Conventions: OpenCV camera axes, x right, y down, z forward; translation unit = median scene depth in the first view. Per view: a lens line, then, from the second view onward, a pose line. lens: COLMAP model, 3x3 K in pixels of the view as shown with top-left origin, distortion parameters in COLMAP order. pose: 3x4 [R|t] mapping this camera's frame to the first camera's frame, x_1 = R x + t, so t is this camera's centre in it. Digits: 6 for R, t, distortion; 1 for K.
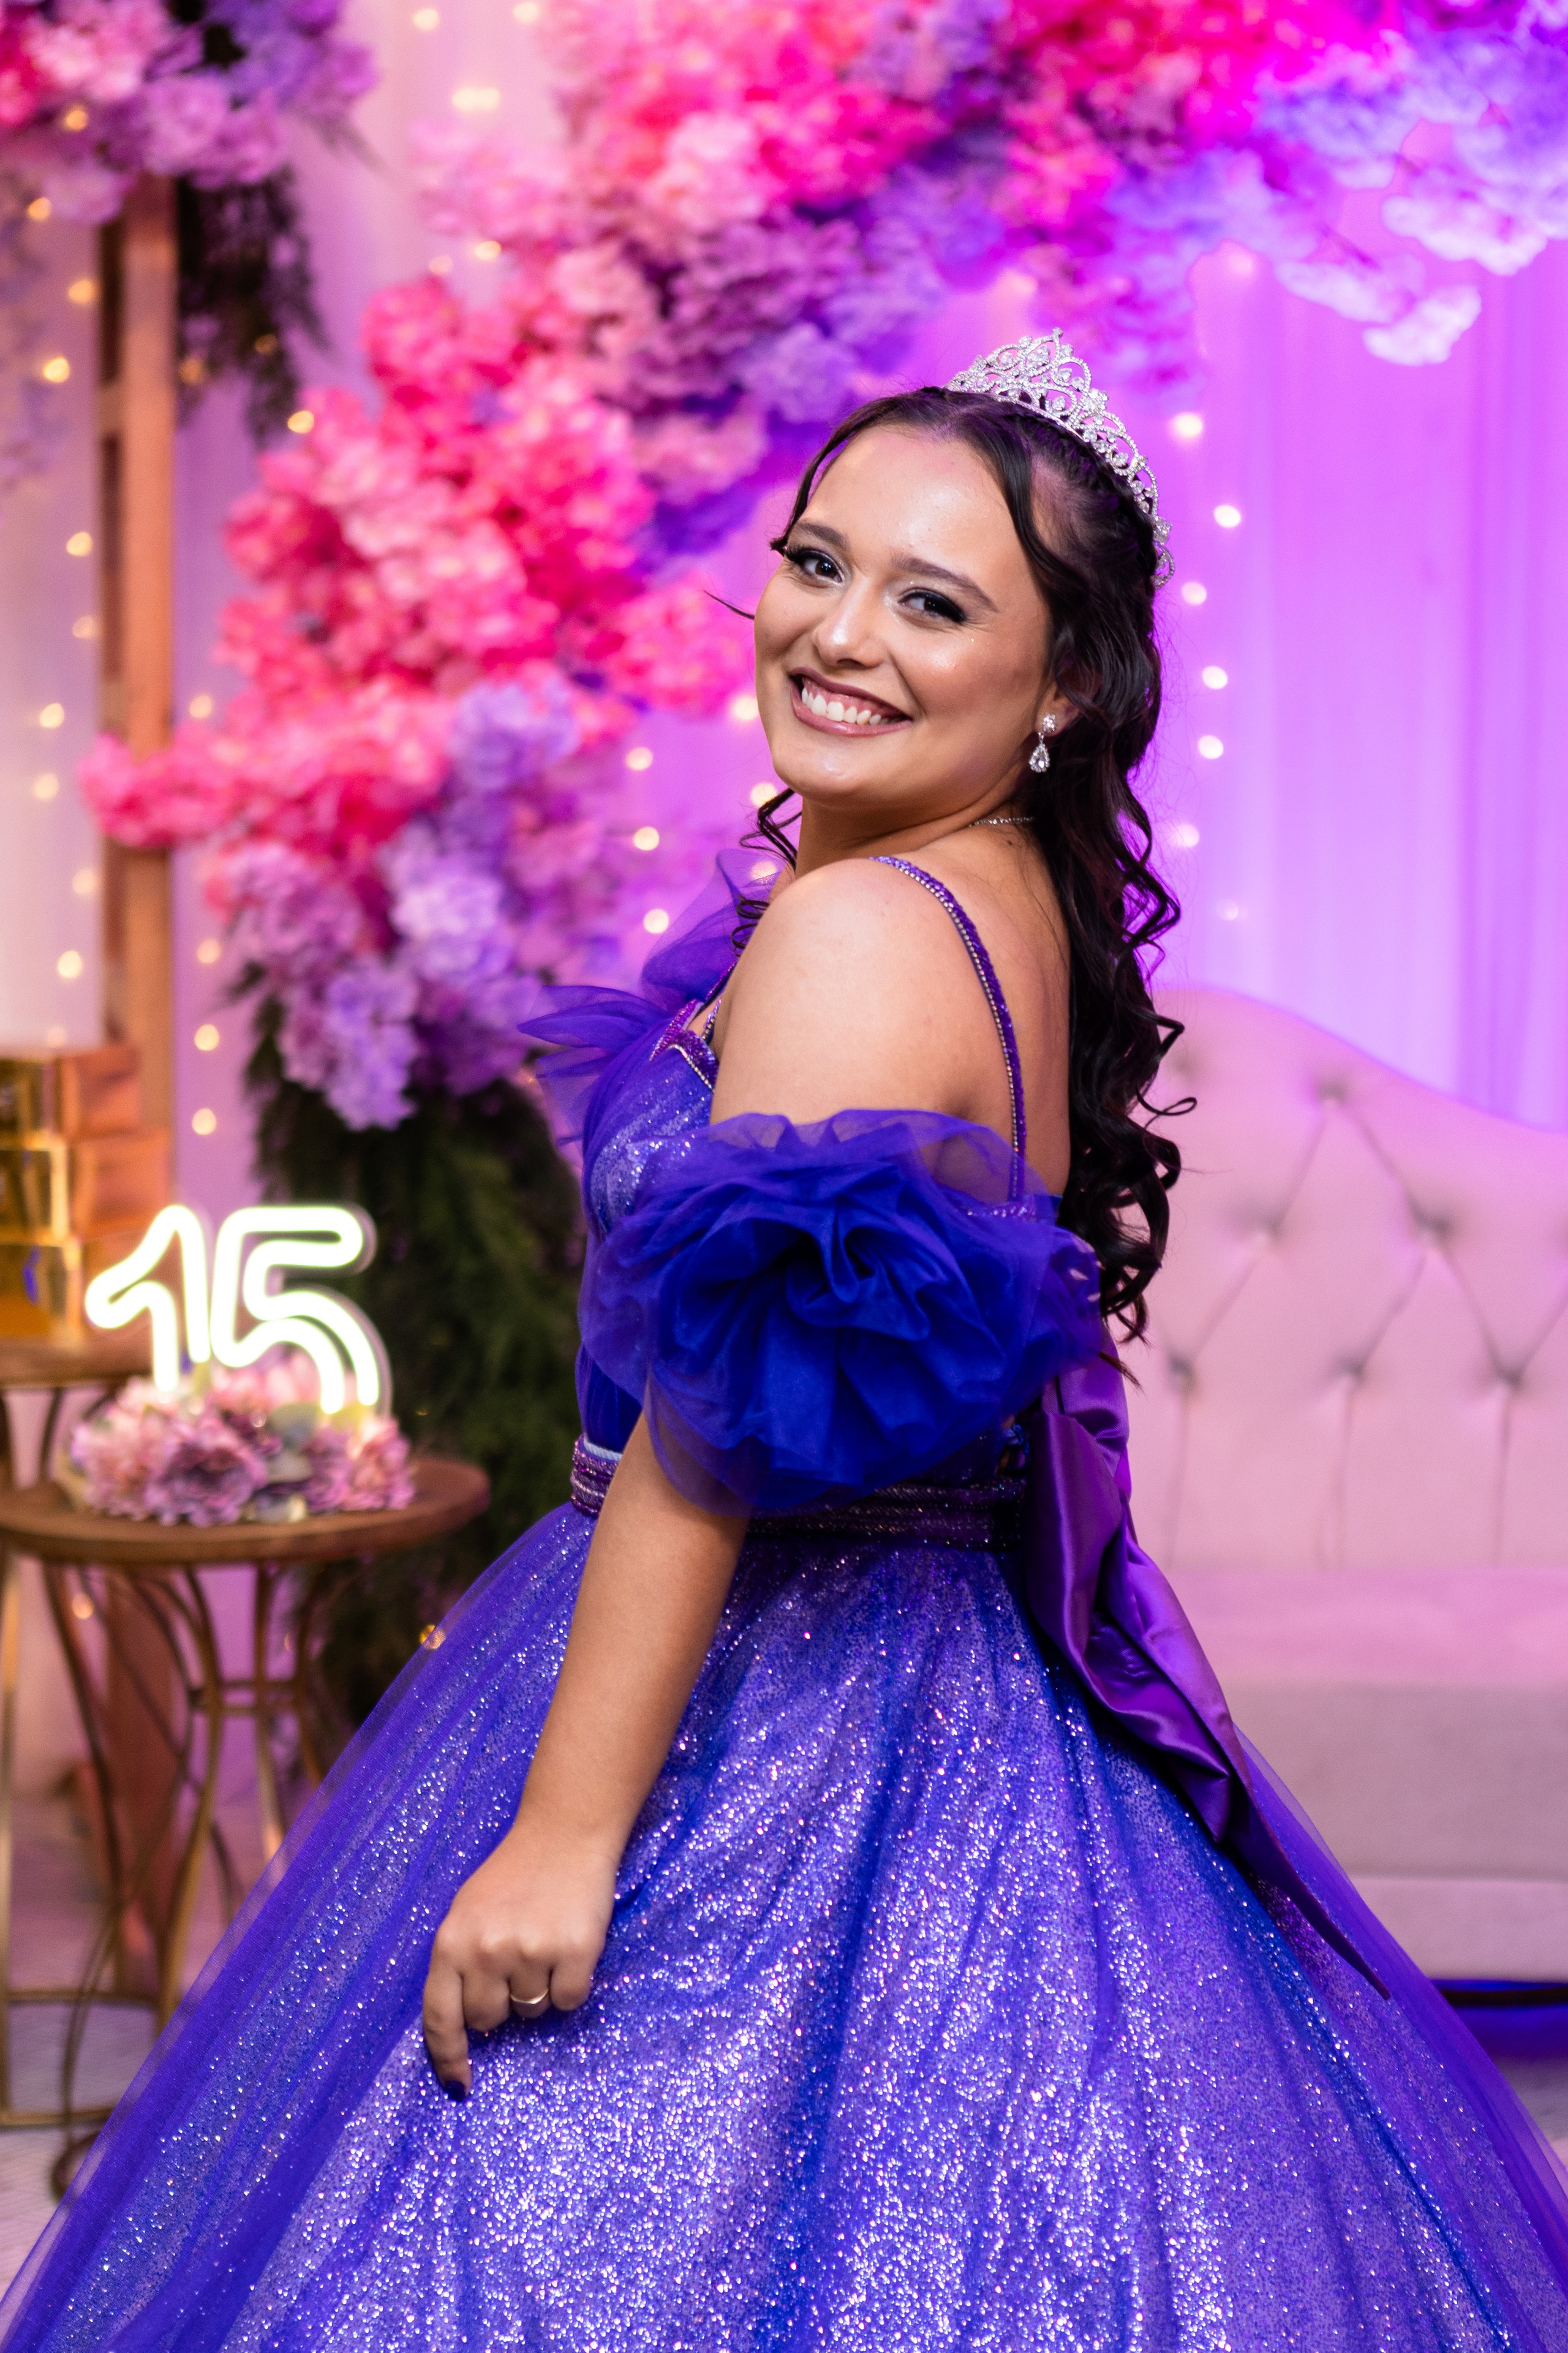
lens RADIAL K [[4993.5, 0, 872.2], [0, 4993.5, 1359.1], [0, 0, 1]] dist [-0.076439, 0.000000]
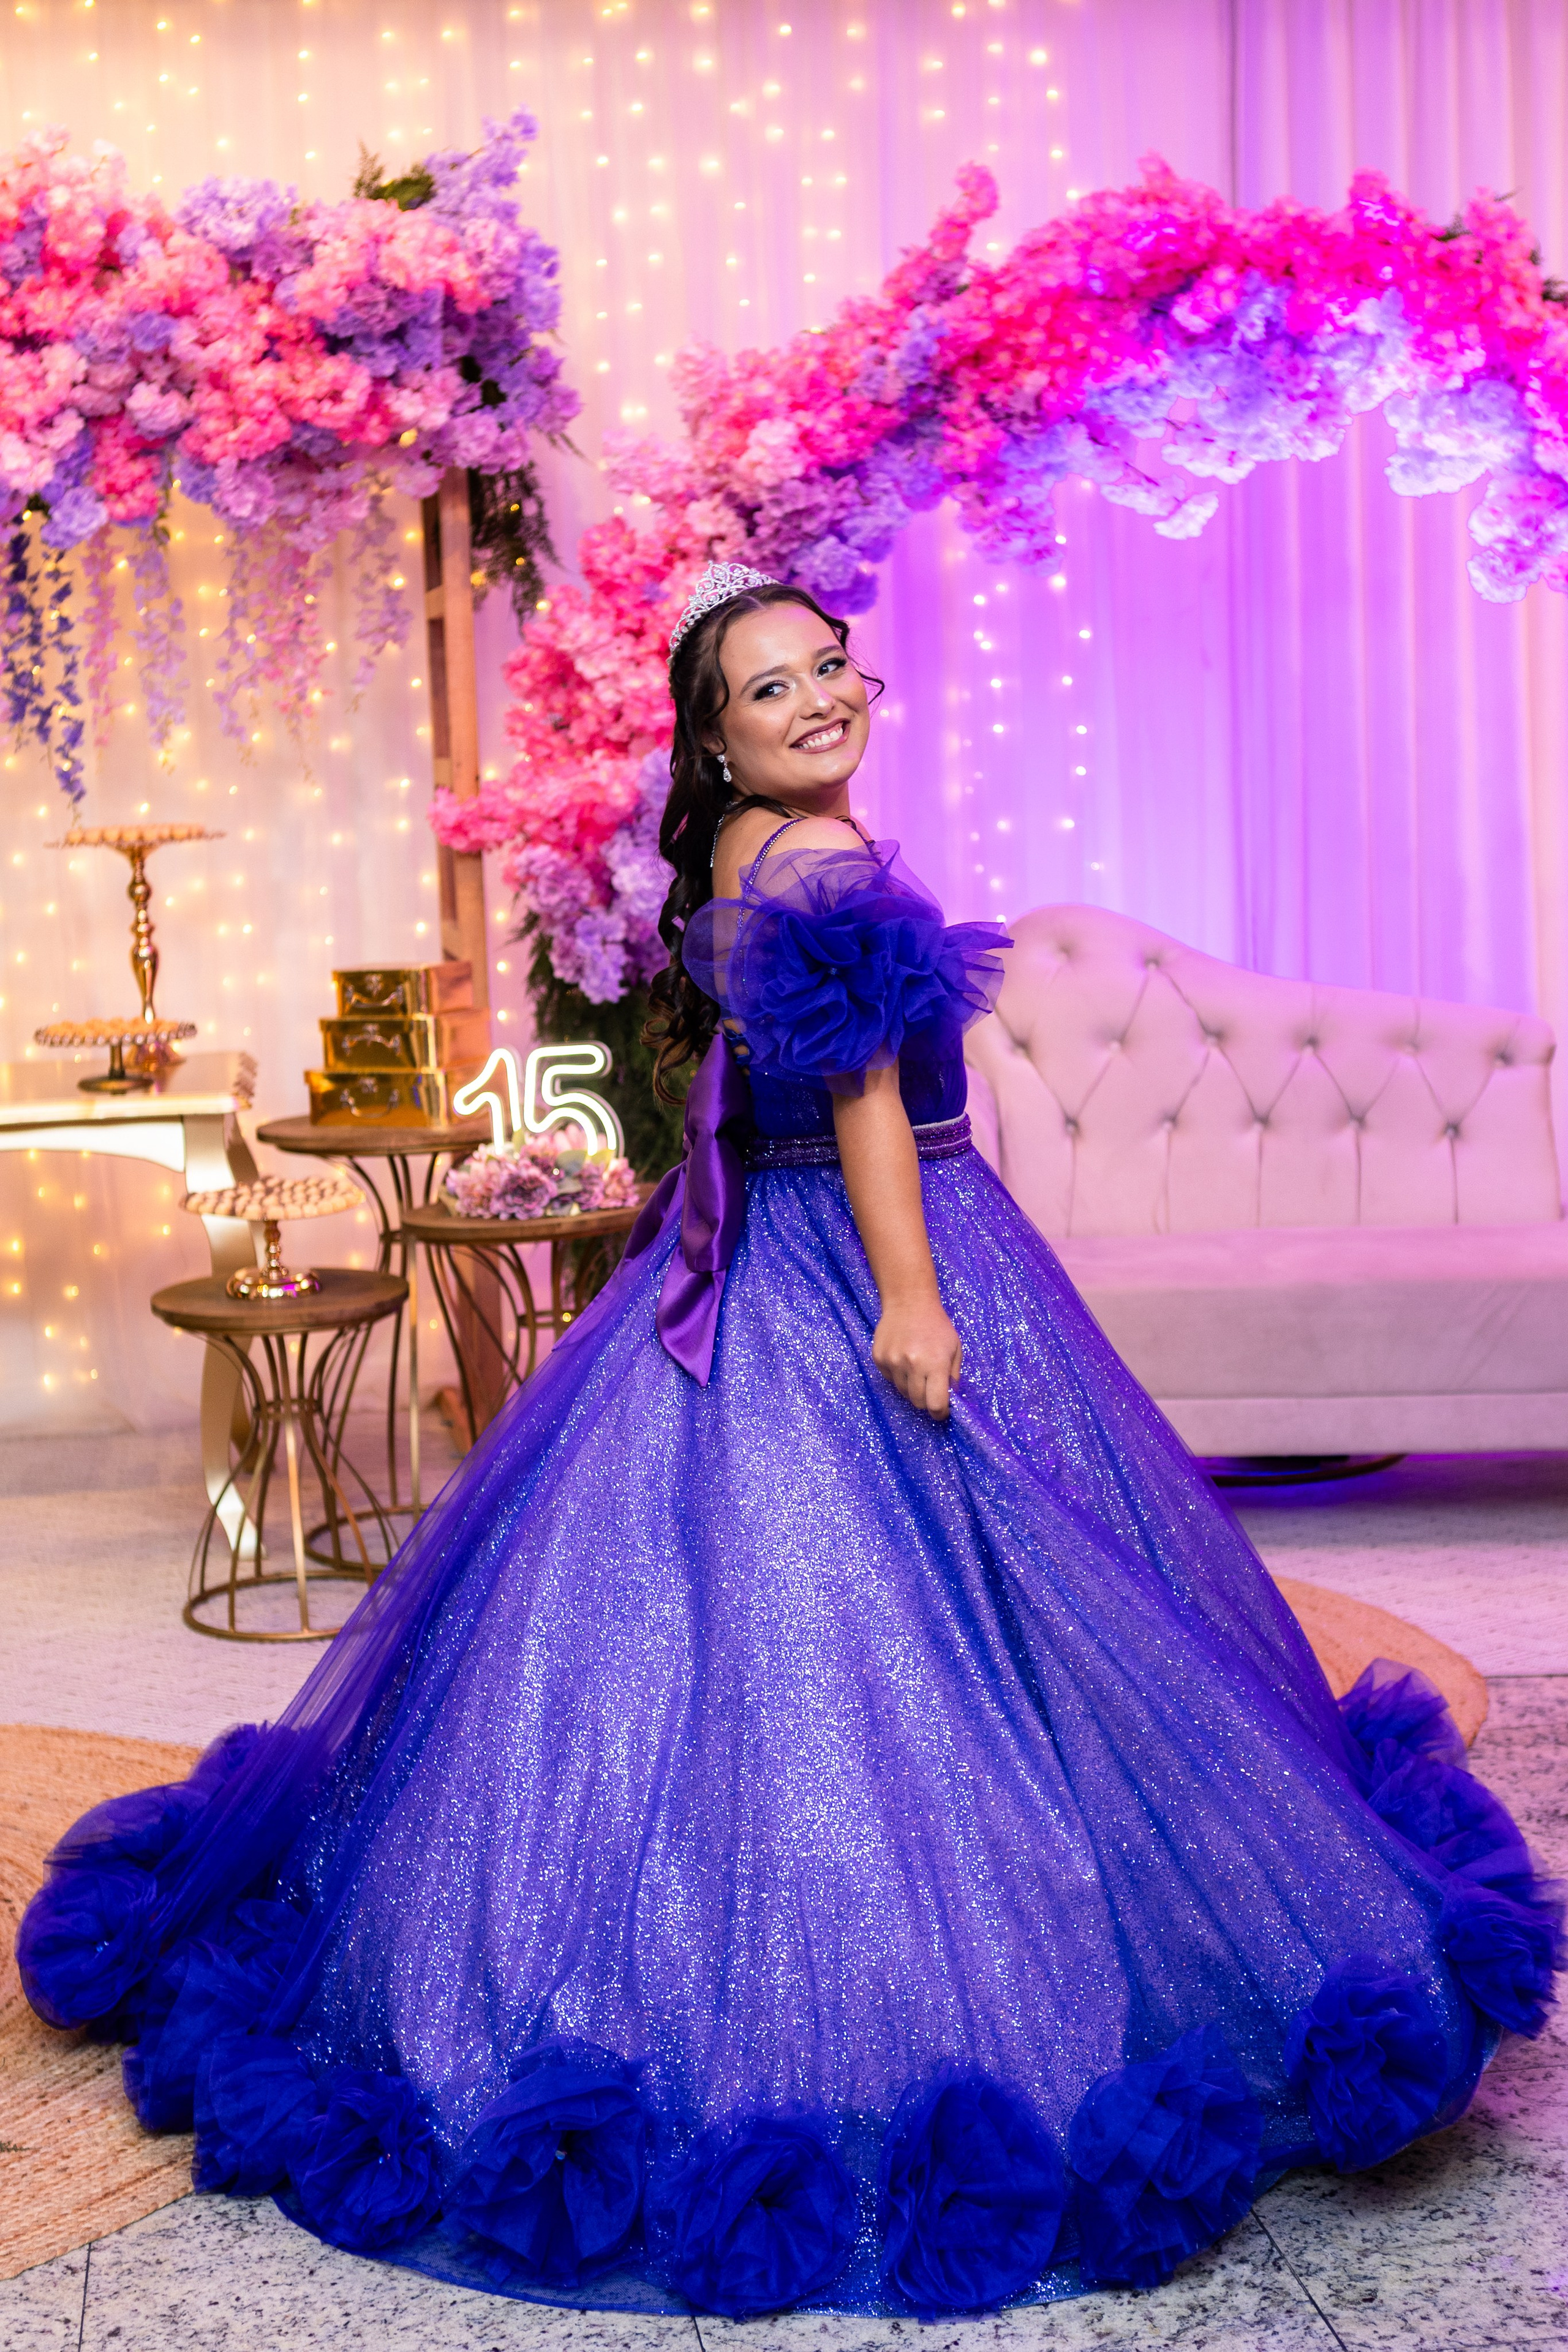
lens RADIAL K [[3325.2, 0, 731.6], [0, 3325.2, 1179.2], [0, 0, 1]] dist [-0.031279, 0.000000]
pose [[0.997683, -0.042012, -0.053514, 0.004819], [0.041449, 0.999073, -0.011601, 0.031019], [0.053951, 0.009356, 0.998500, -0.168861]]
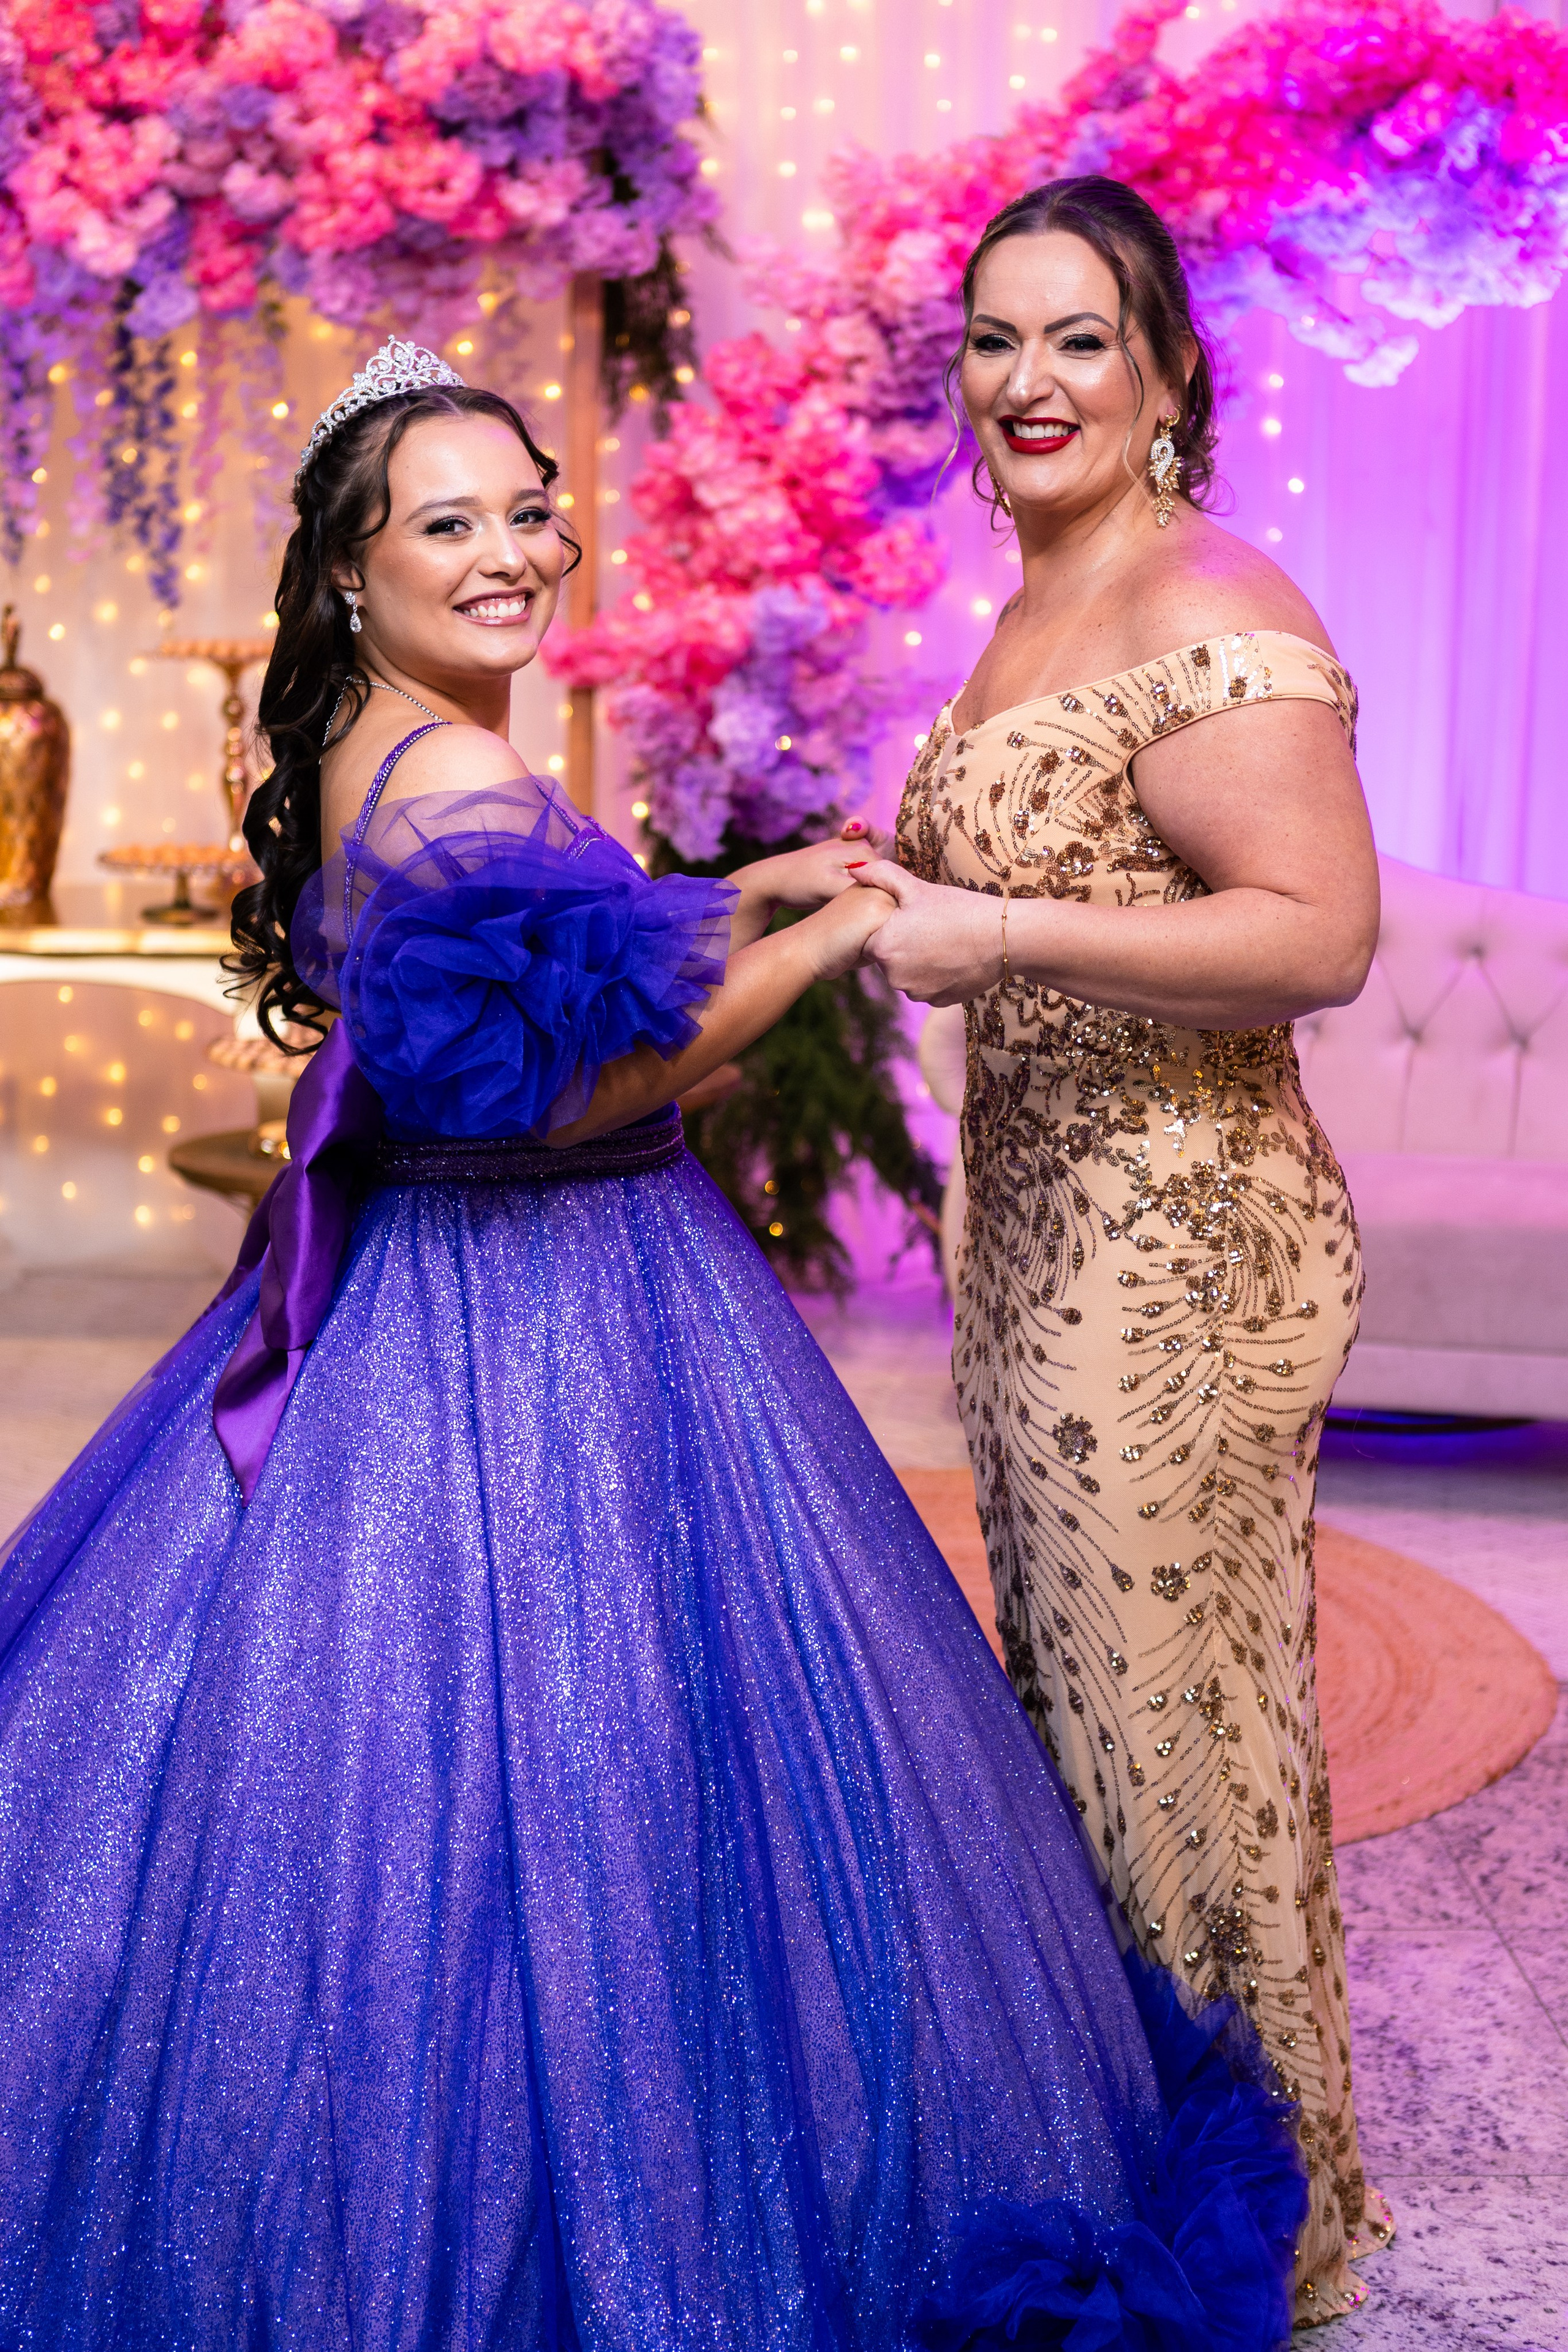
lens RADIAL K [[3333.5, 0, 739.0], [0, 3333.5, 1181.1], [0, 0, 1]] dist [-0.050794, 0.000000]
pose [[0.986999, 0.033115, -0.157276, 0.086674], [-0.027167, 0.998837, 0.039820, 0.014310], [0.158412, -0.035029, 0.986752, -0.074862]]
